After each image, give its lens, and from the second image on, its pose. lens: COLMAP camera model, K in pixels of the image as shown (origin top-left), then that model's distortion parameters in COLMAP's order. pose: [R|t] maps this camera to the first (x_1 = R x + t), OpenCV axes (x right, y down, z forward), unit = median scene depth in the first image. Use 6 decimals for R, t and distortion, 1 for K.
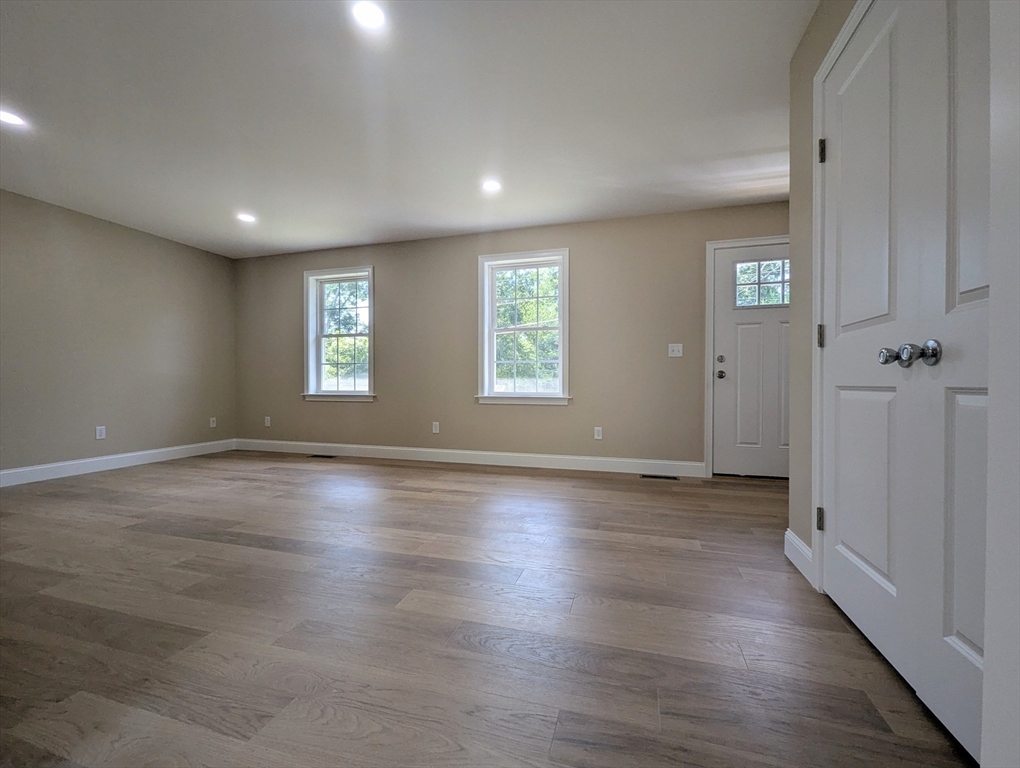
lens RADIAL K [[428.4, 0, 513.8], [0, 428.4, 388.0], [0, 0, 1]] dist [-0.002060, -0.000420]
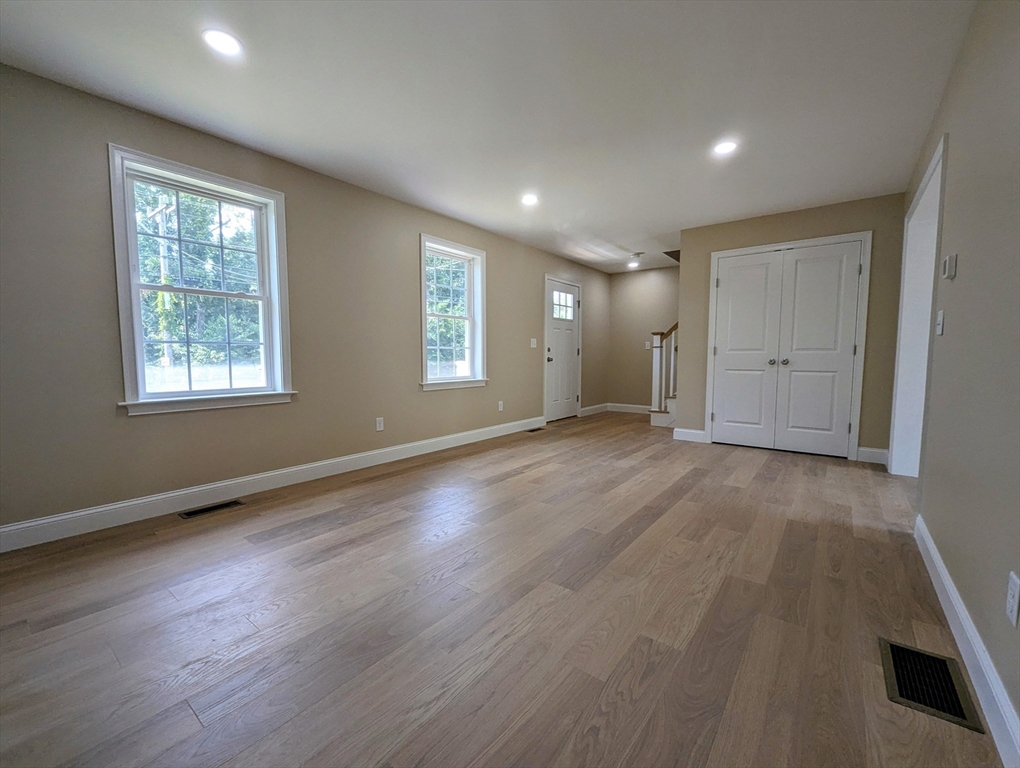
lens RADIAL K [[428.4, 0, 513.8], [0, 428.4, 388.0], [0, 0, 1]] dist [-0.002060, -0.000420]
pose [[0.353986, -0.073204, 0.932381, -1.027313], [0.010473, 0.997180, 0.074315, -0.045066], [-0.935192, -0.016542, 0.353755, 0.541859]]
